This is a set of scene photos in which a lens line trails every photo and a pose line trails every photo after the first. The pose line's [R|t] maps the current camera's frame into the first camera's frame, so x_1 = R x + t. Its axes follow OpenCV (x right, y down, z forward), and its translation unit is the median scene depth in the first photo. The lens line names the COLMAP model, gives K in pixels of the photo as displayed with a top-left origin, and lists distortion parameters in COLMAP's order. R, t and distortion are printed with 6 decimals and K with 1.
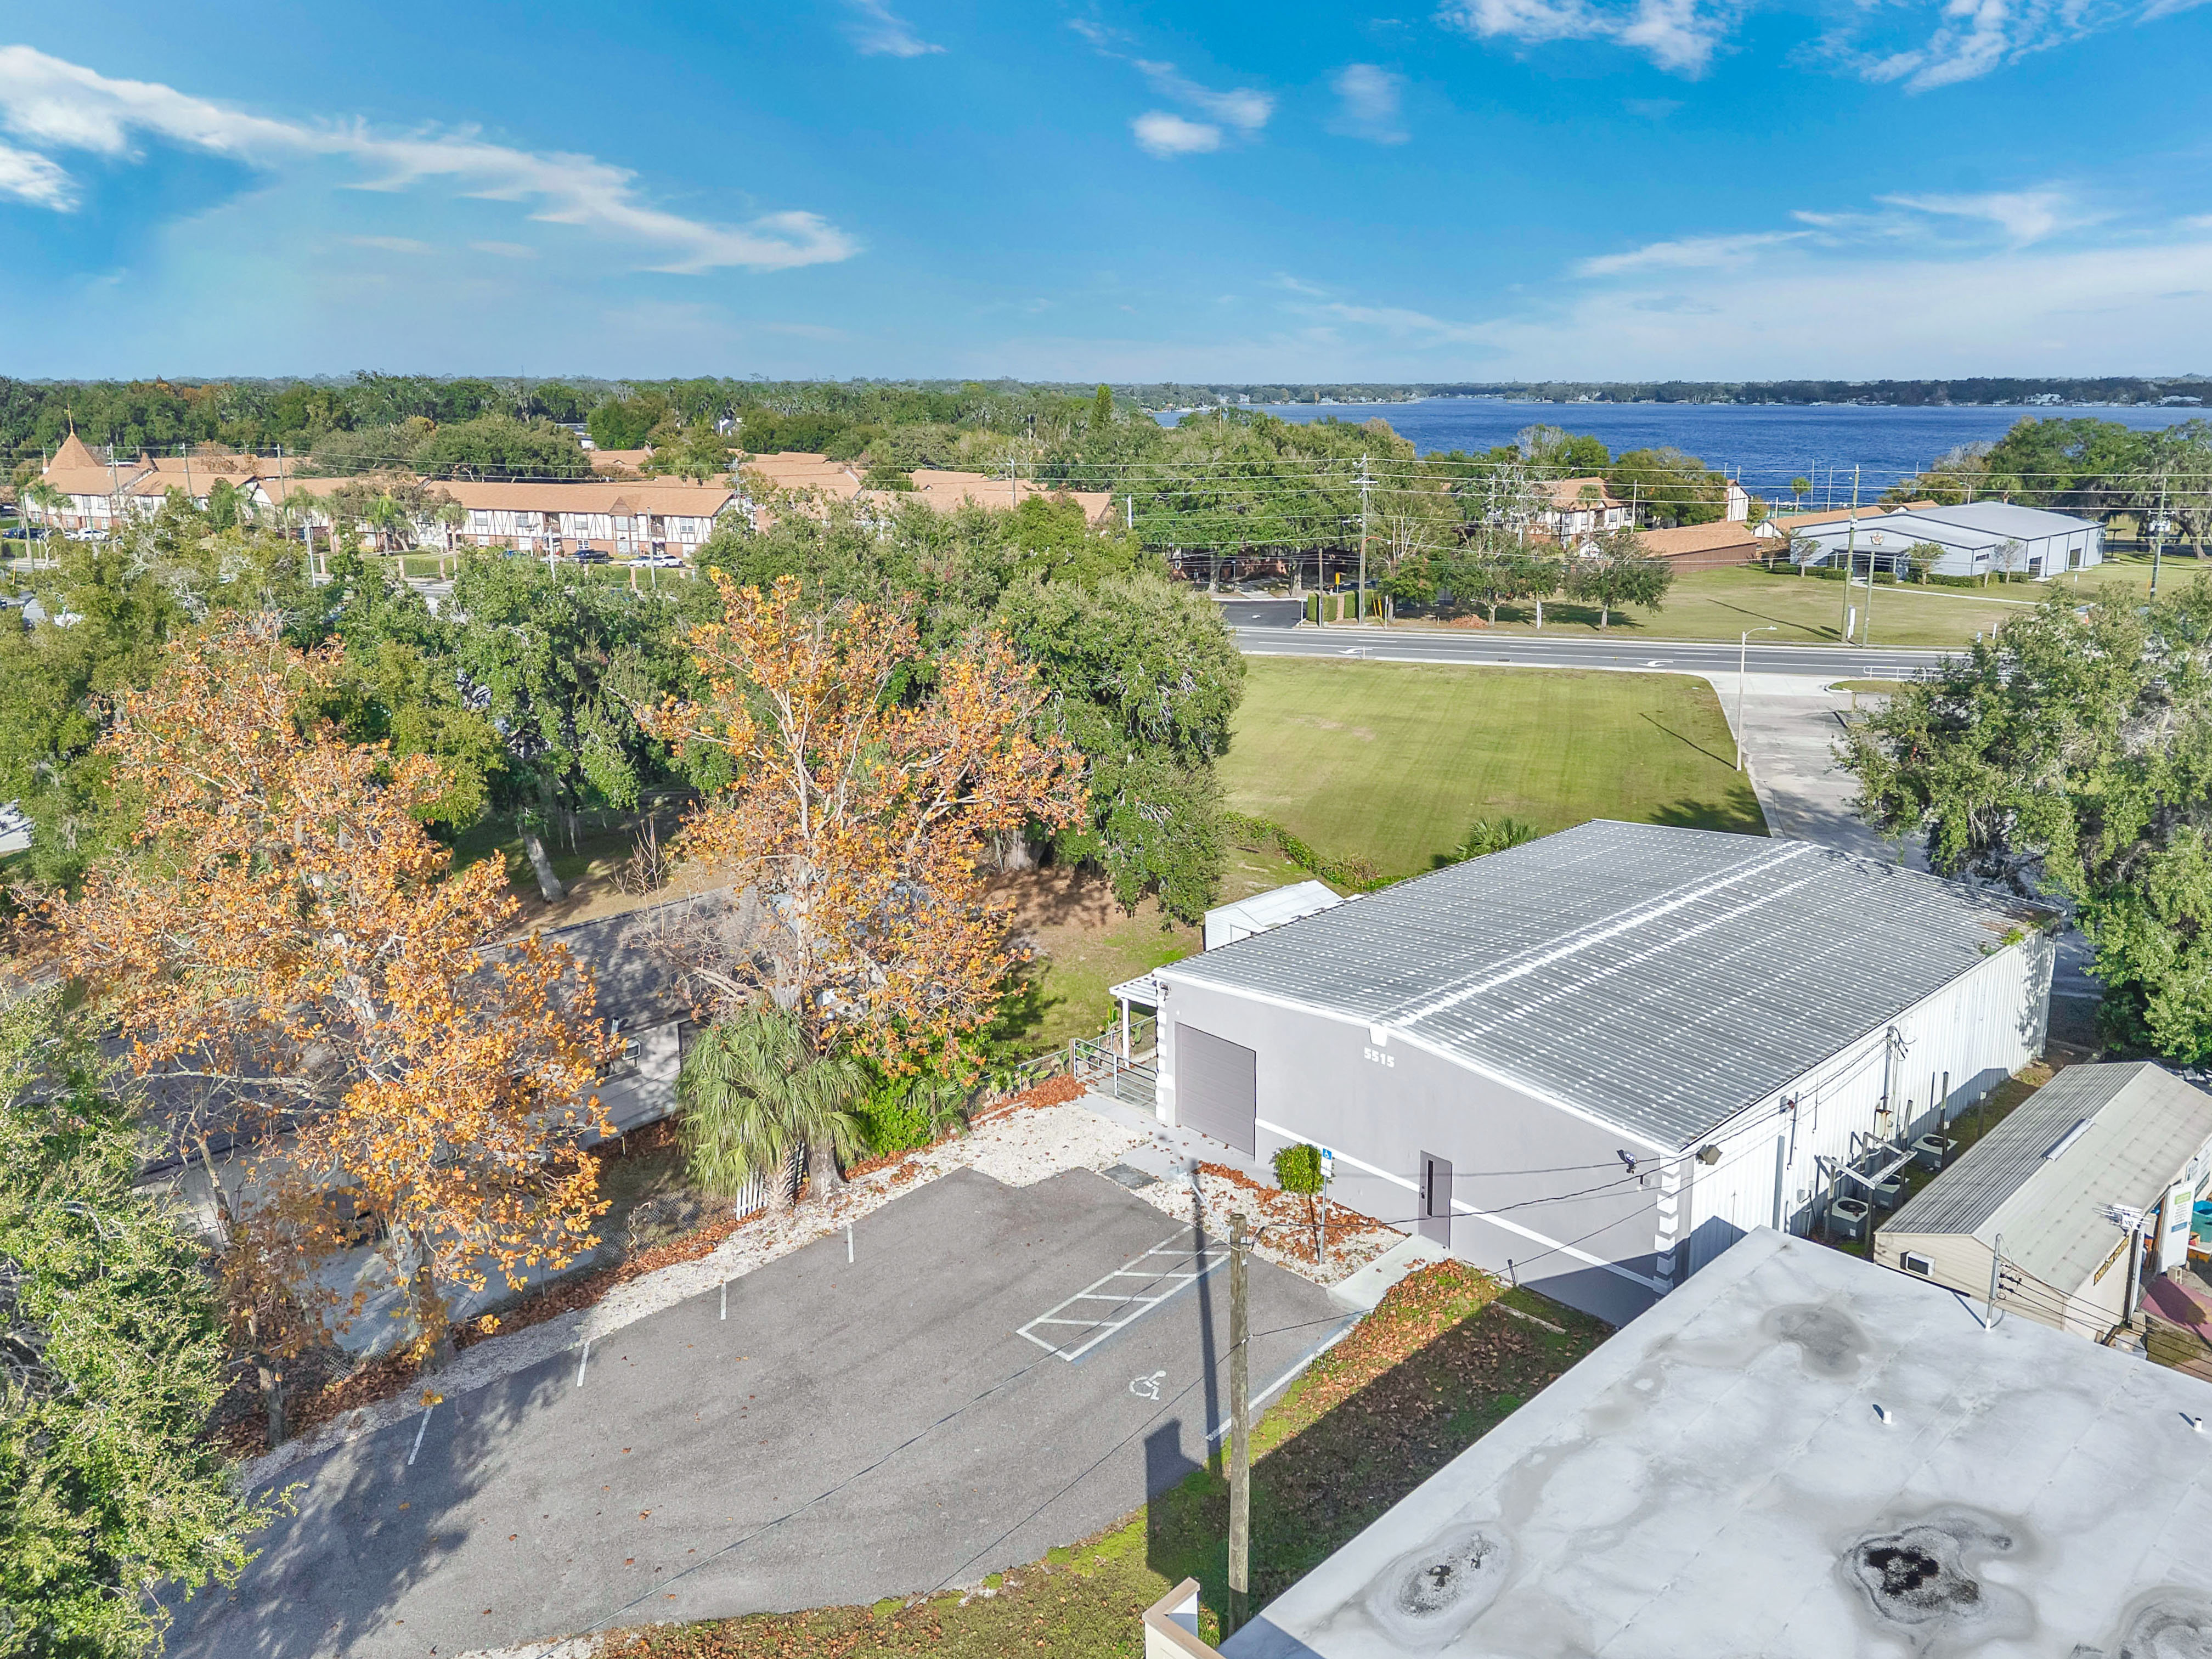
lens RADIAL K [[1673.6, 0, 1165.4], [0, 1673.6, 731.4], [0, 0, 1]] dist [0.074833, -0.063651]
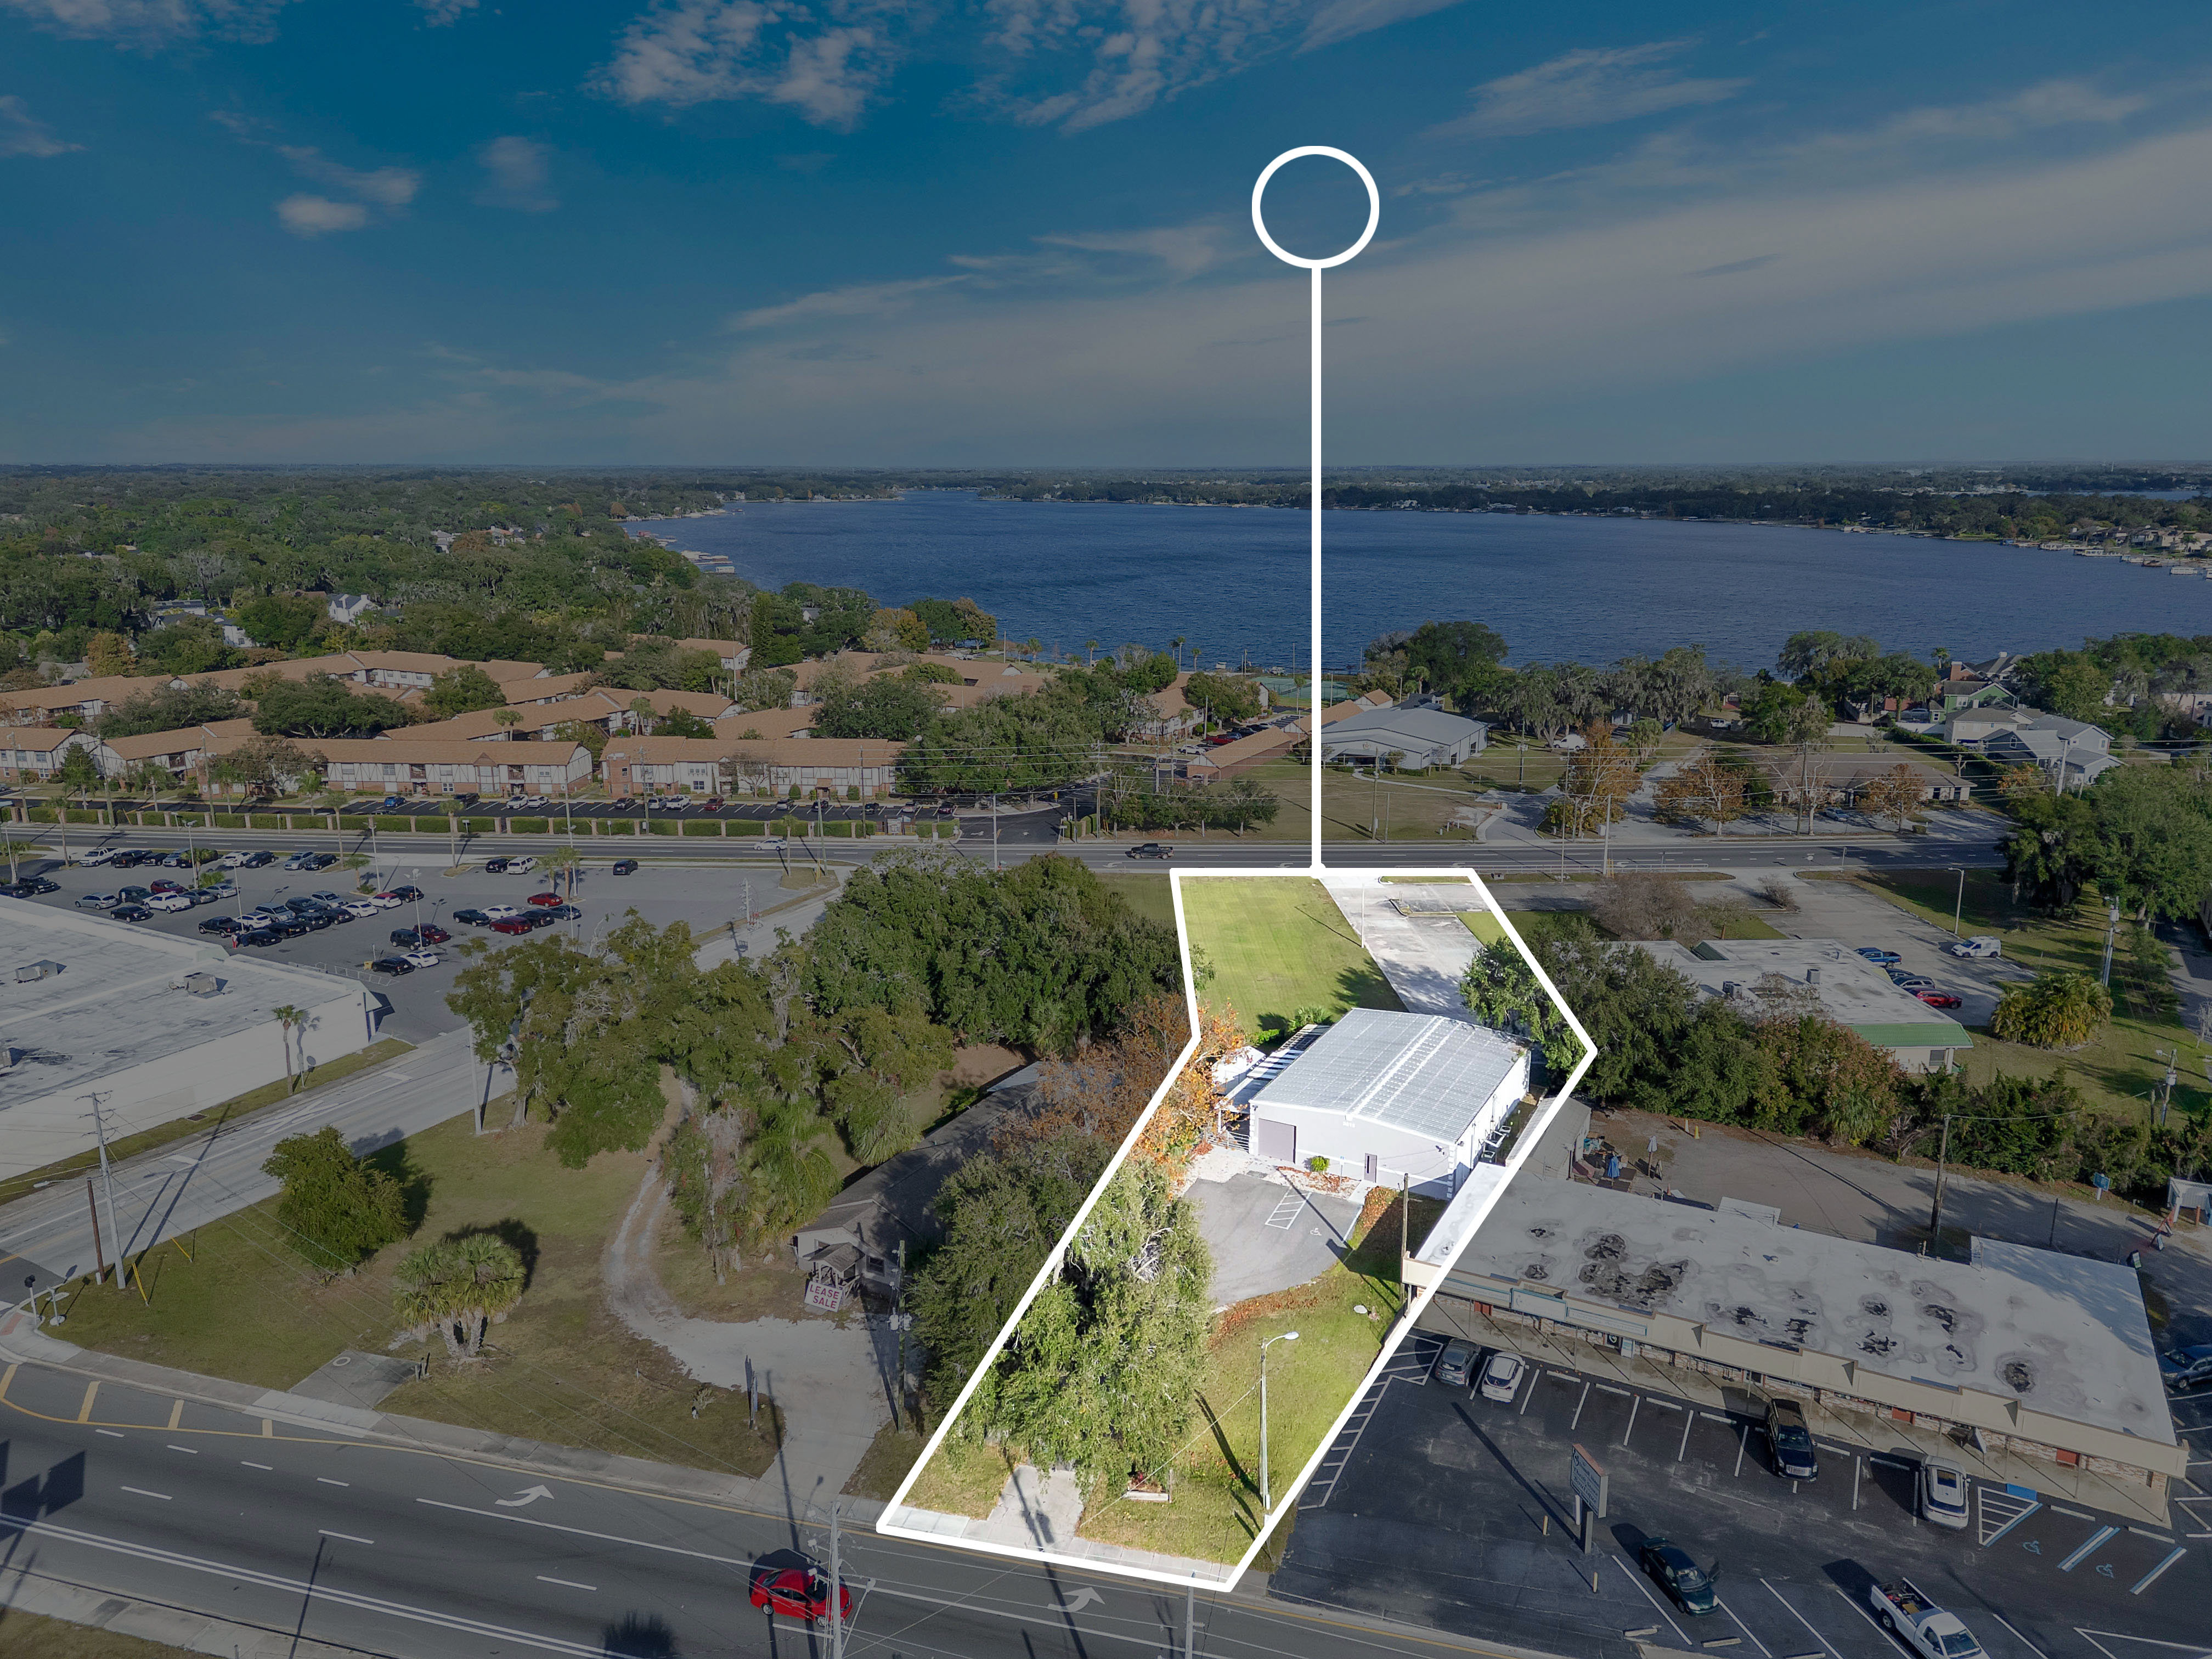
lens RADIAL K [[1560.5, 0, 1106.0], [0, 1560.5, 829.5], [0, 0, 1]] dist [0.111945, -0.149350]
pose [[0.957198, -0.066567, 0.281674, -0.989895], [0.056478, 0.997443, 0.043797, -0.455556], [-0.283870, -0.026014, 0.958510, -1.481698]]
